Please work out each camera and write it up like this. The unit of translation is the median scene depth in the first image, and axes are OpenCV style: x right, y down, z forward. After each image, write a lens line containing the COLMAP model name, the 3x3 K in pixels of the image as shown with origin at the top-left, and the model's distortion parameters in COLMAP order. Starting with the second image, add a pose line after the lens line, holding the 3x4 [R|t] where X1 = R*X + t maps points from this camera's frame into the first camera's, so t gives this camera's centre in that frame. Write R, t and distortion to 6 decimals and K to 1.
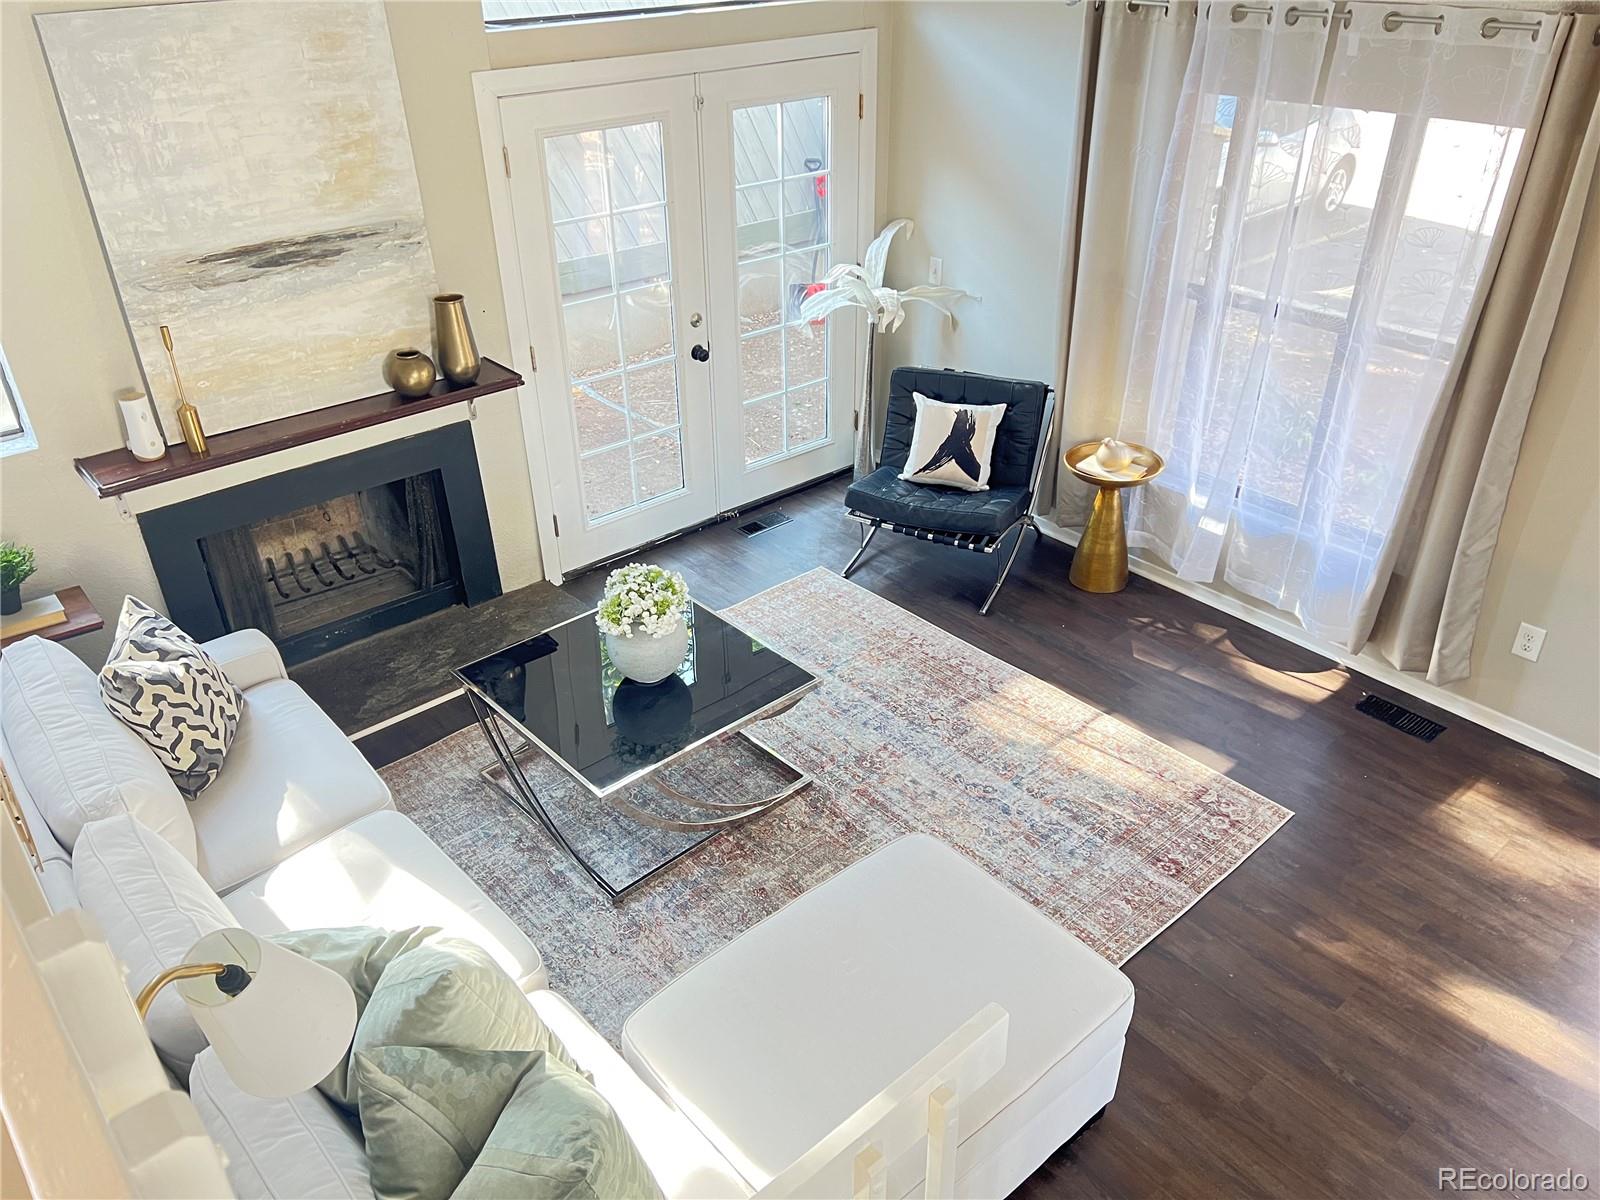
lens RADIAL K [[1221.5, 0, 800.0], [0, 1221.5, 600.0], [0, 0, 1]] dist [0.065622, -0.003497]
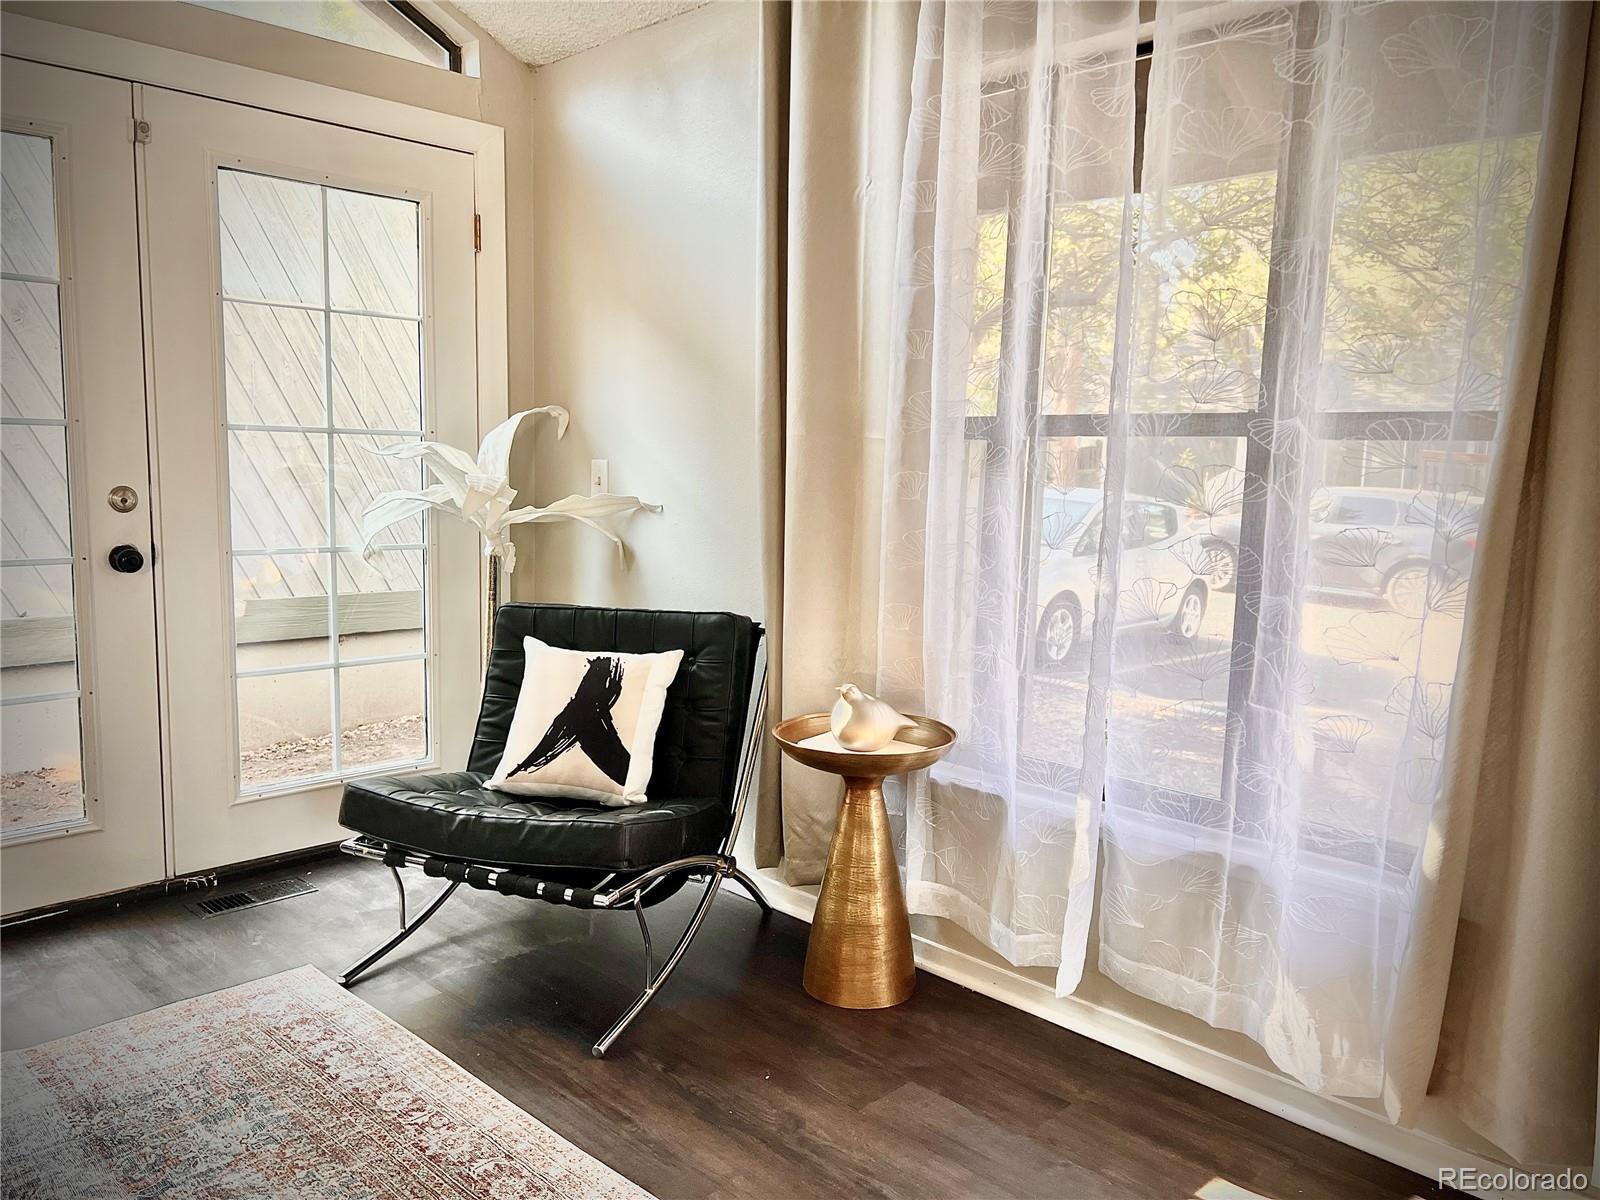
lens RADIAL K [[1190.9, 0, 800.0], [0, 1190.9, 600.0], [0, 0, 1]] dist [0.103828, -0.002966]
pose [[0.996897, 0.023448, 0.075147, 0.180113], [0.009026, 0.914264, -0.405018, 0.039645], [-0.078201, 0.404439, 0.911215, 0.491792]]
